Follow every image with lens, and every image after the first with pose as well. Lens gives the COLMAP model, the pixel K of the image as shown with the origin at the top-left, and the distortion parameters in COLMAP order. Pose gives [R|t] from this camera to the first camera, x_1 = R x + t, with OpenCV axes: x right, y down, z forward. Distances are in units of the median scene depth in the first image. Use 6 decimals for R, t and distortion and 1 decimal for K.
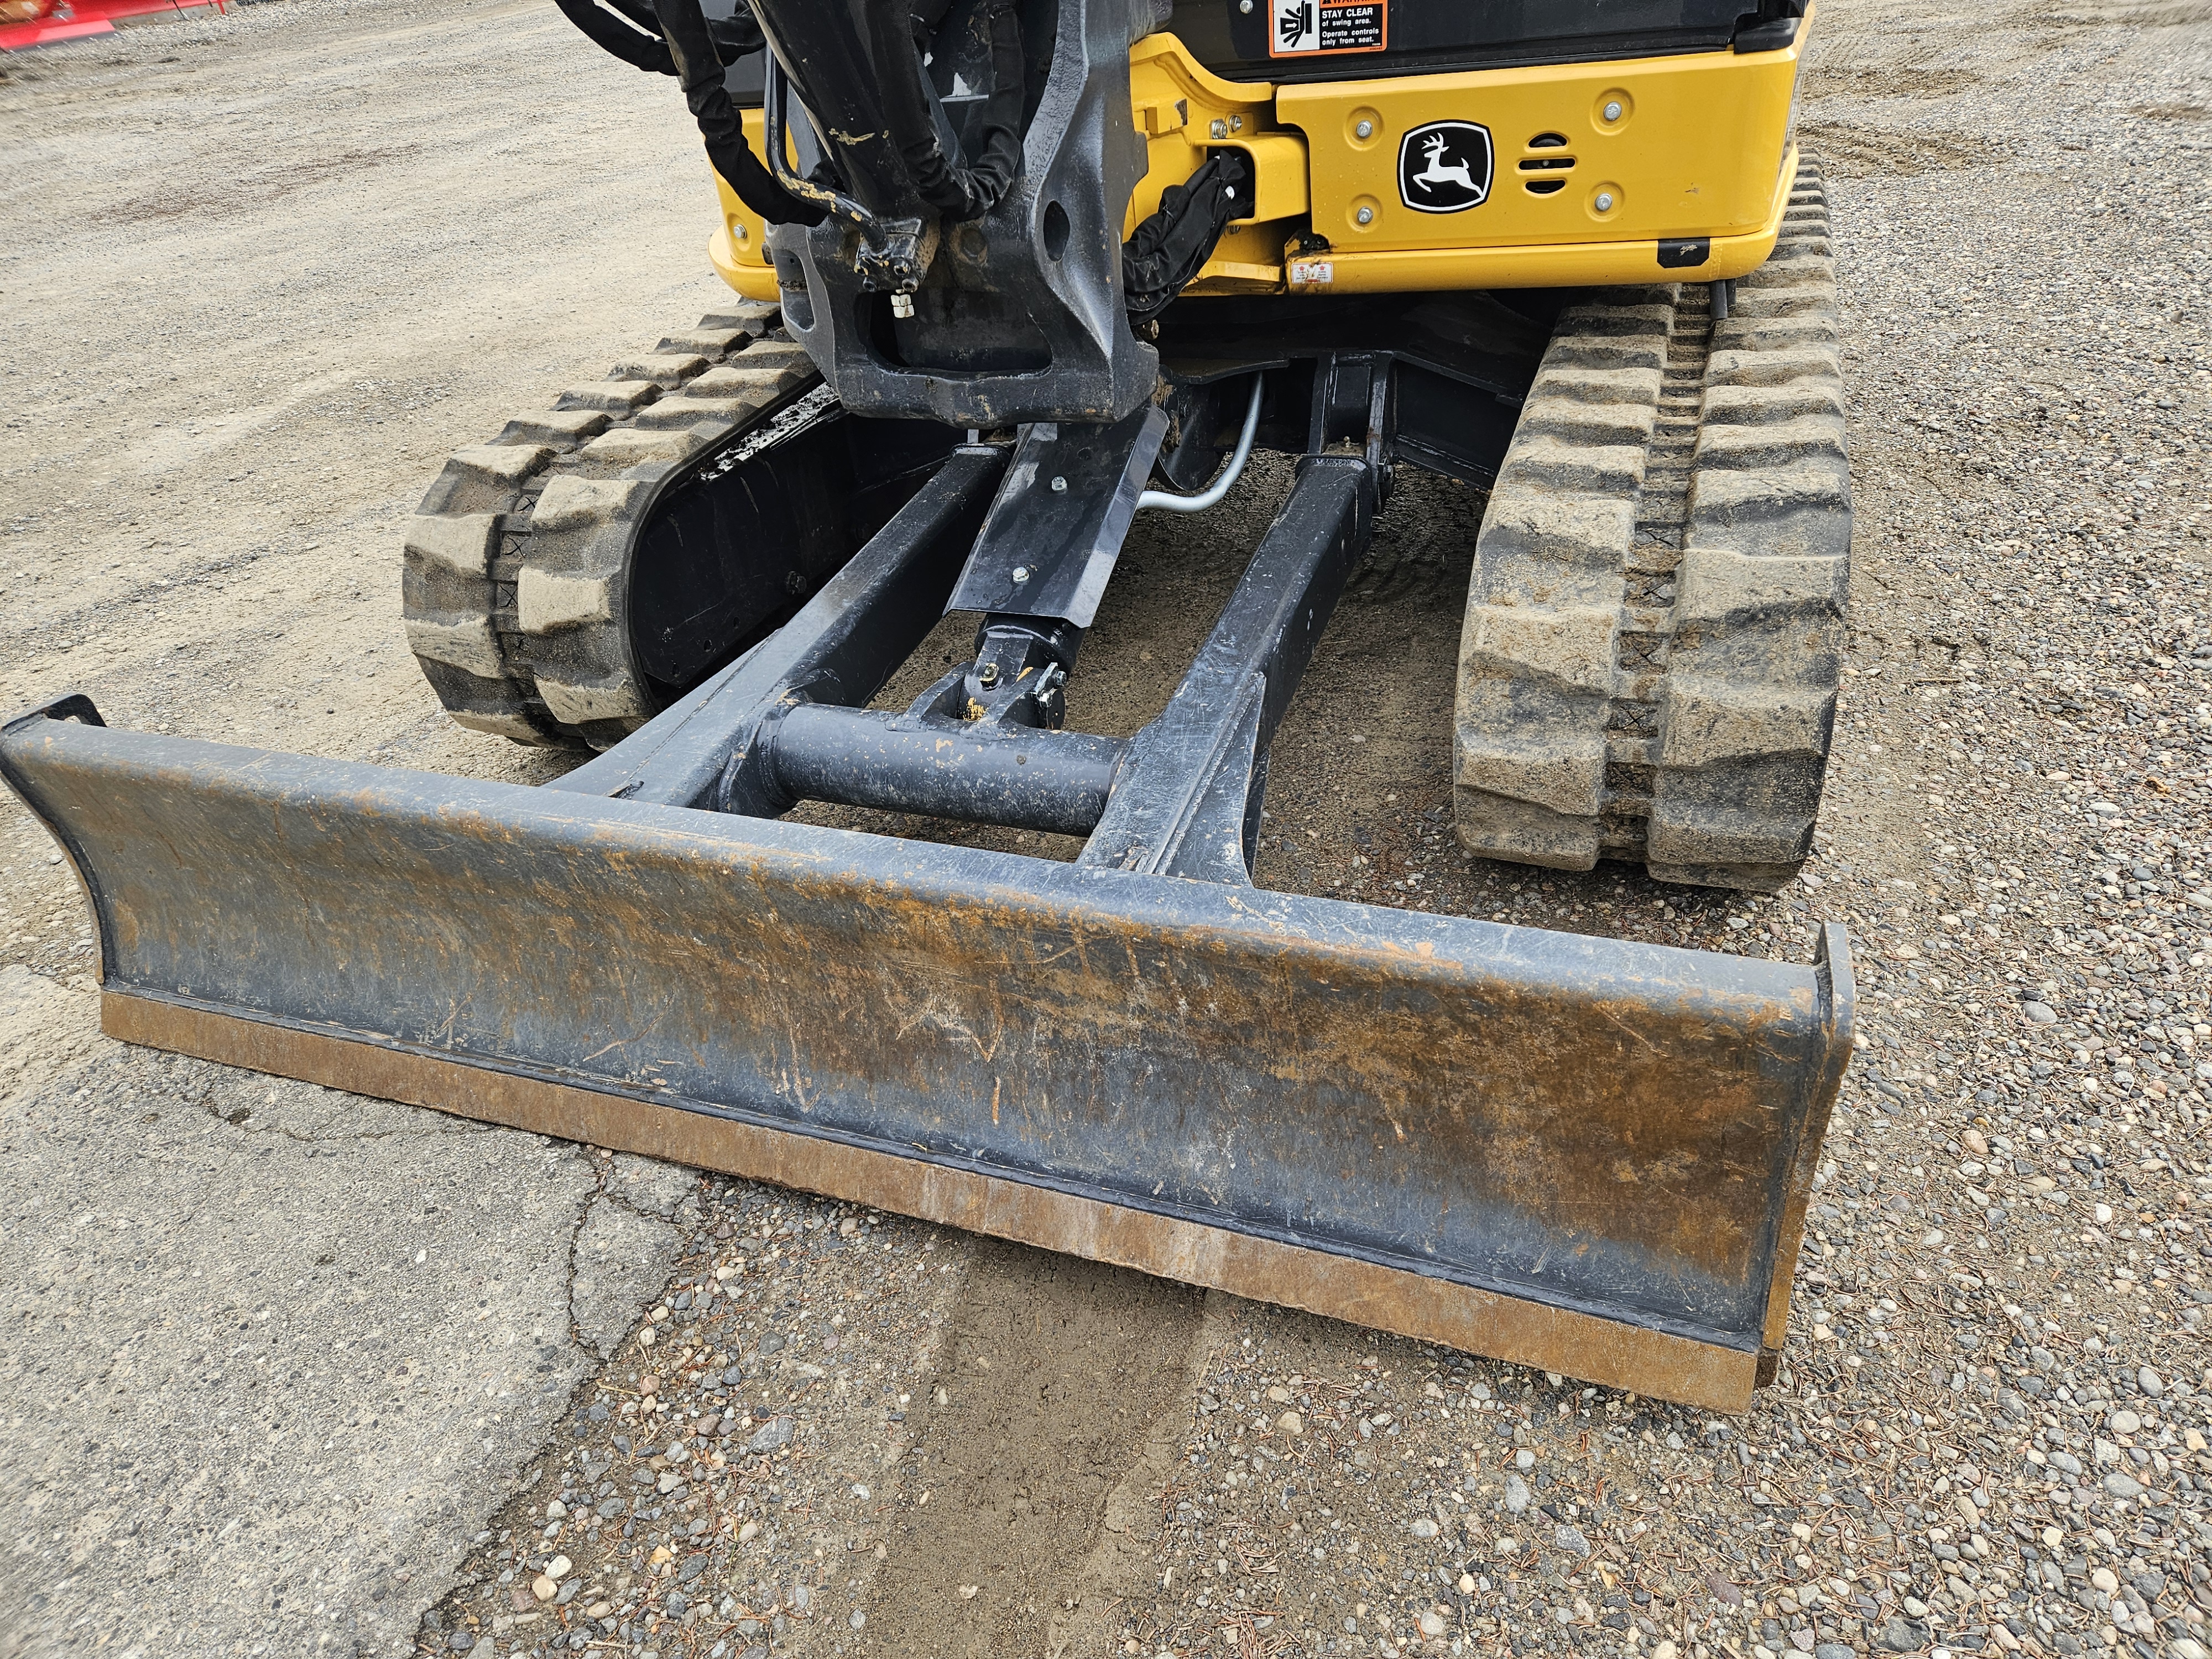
lens RADIAL K [[1472.2, 0, 1117.6], [0, 1472.2, 840.5], [0, 0, 1]] dist [0.080273, -0.067597]
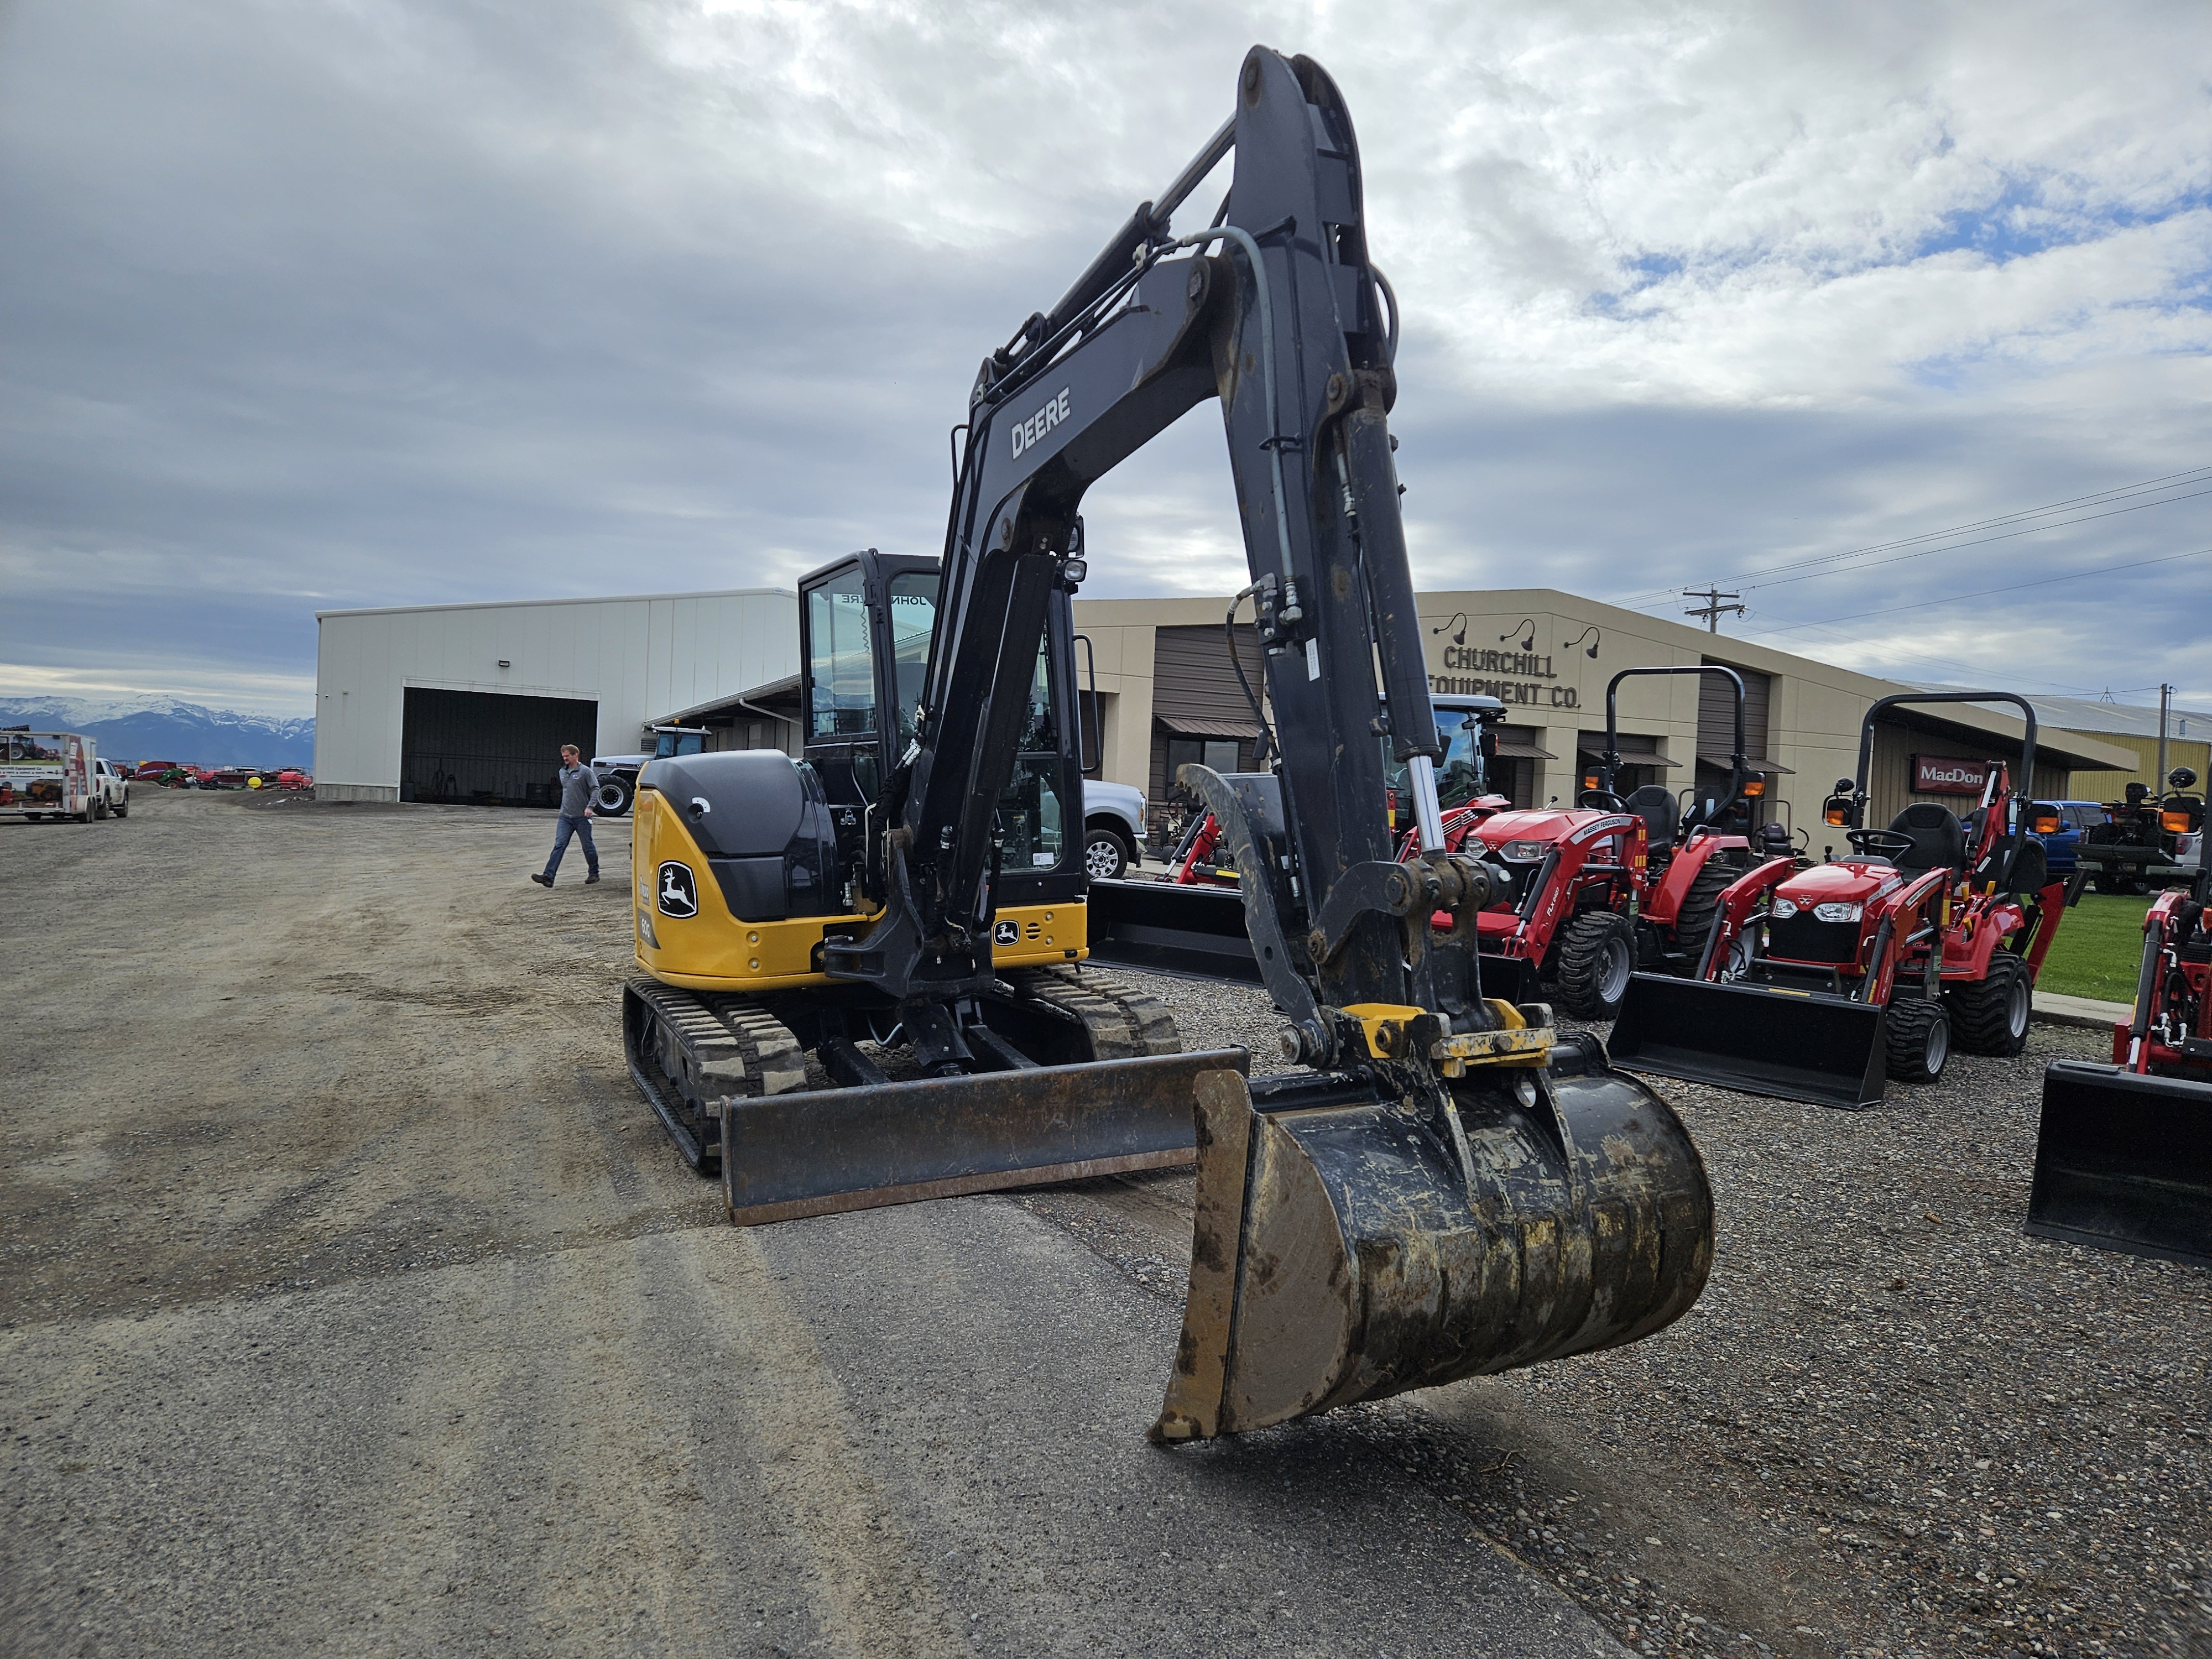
lens RADIAL K [[1472.2, 0, 1117.6], [0, 1472.2, 840.2], [0, 0, 1]] dist [0.080273, -0.067597]
pose [[0.707379, 0.042688, 0.705544, -1.953285], [0.347889, 0.847879, -0.400094, 0.779640], [-0.615295, 0.528469, 0.584921, -1.183567]]
